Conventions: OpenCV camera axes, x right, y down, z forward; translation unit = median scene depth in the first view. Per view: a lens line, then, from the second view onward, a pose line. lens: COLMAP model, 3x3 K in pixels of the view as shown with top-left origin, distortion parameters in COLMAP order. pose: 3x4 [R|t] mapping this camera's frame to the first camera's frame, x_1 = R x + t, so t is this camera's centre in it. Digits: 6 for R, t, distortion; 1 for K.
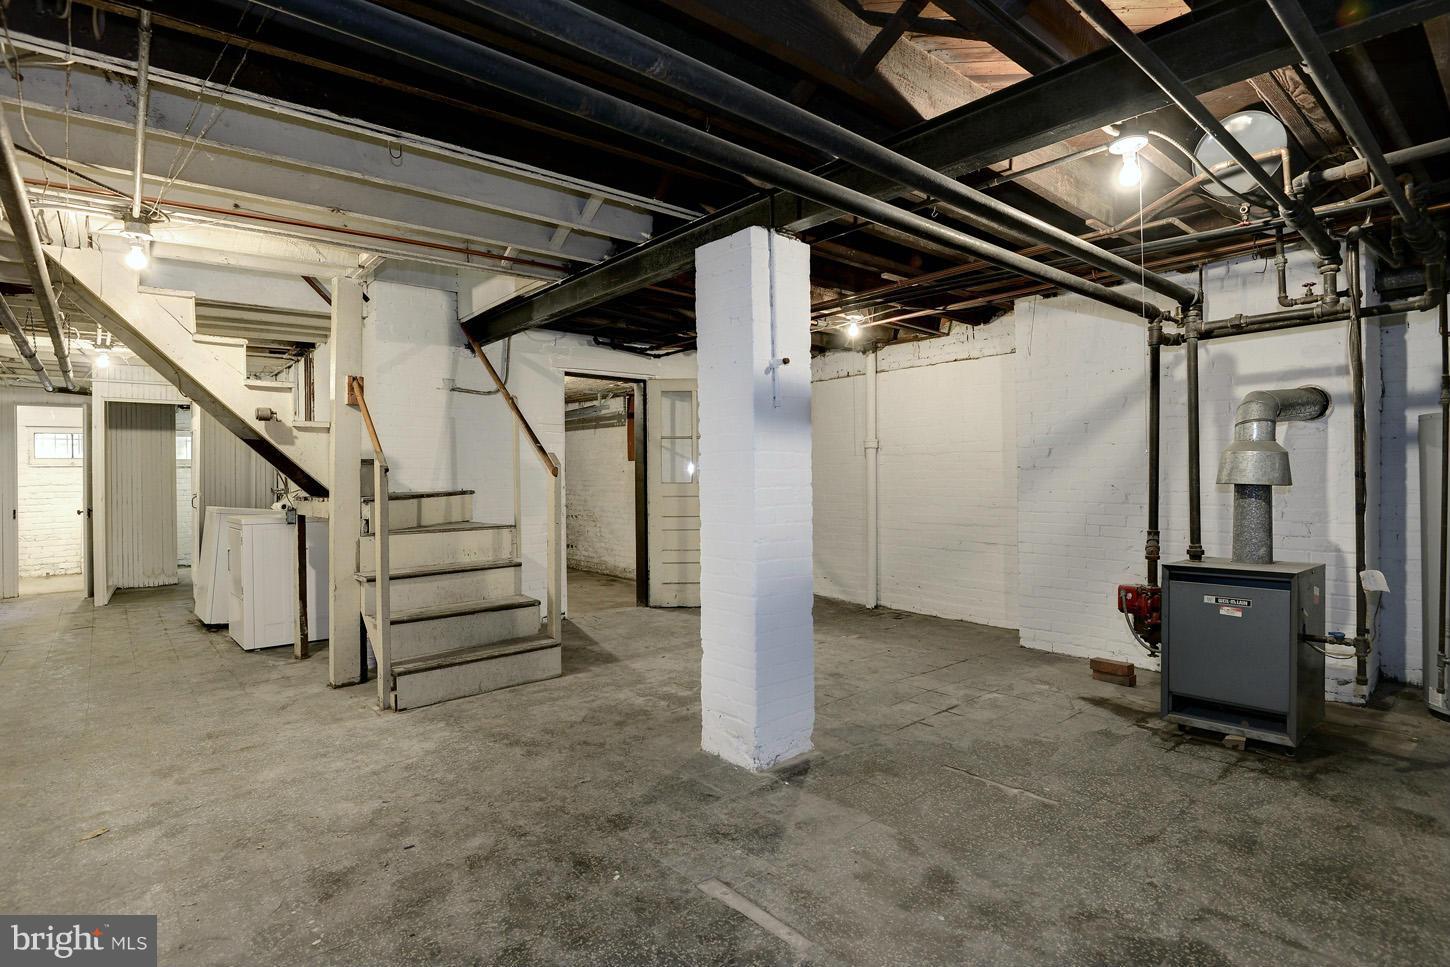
lens RADIAL K [[740.9, 0, 730.0], [0, 740.9, 477.4], [0, 0, 1]] dist [-0.008946, -0.005052]
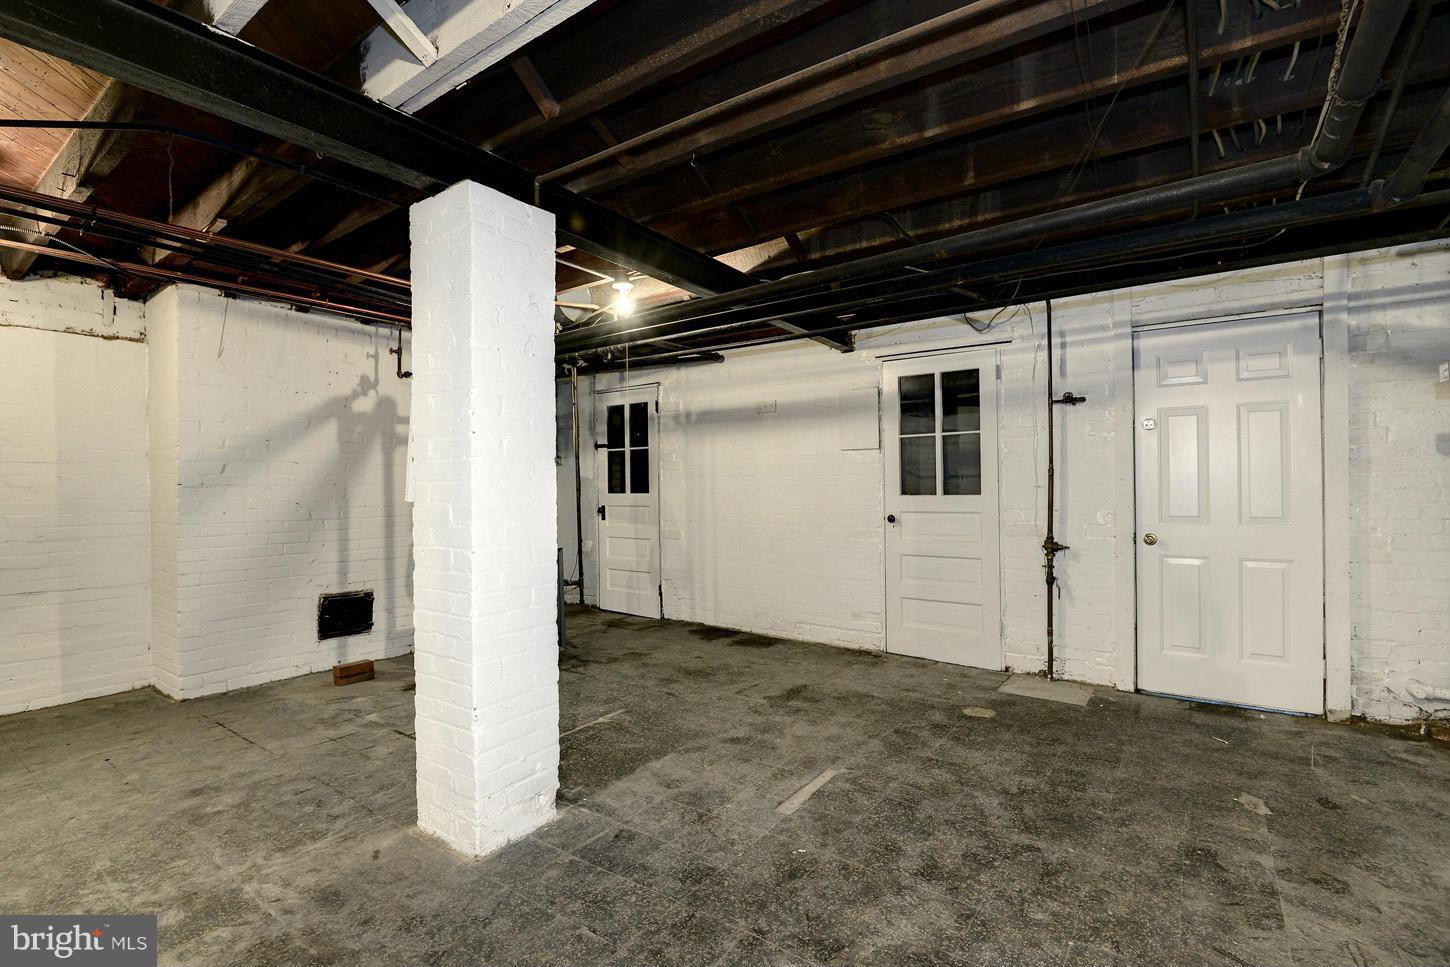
lens RADIAL K [[660.8, 0, 727.7], [0, 660.8, 485.1], [0, 0, 1]] dist [-0.014721, -0.000808]
pose [[-0.247247, 0.015248, 0.968833, -0.931910], [0.015629, 0.999809, -0.011747, 0.009661], [-0.968826, 0.012237, -0.247438, 1.160666]]
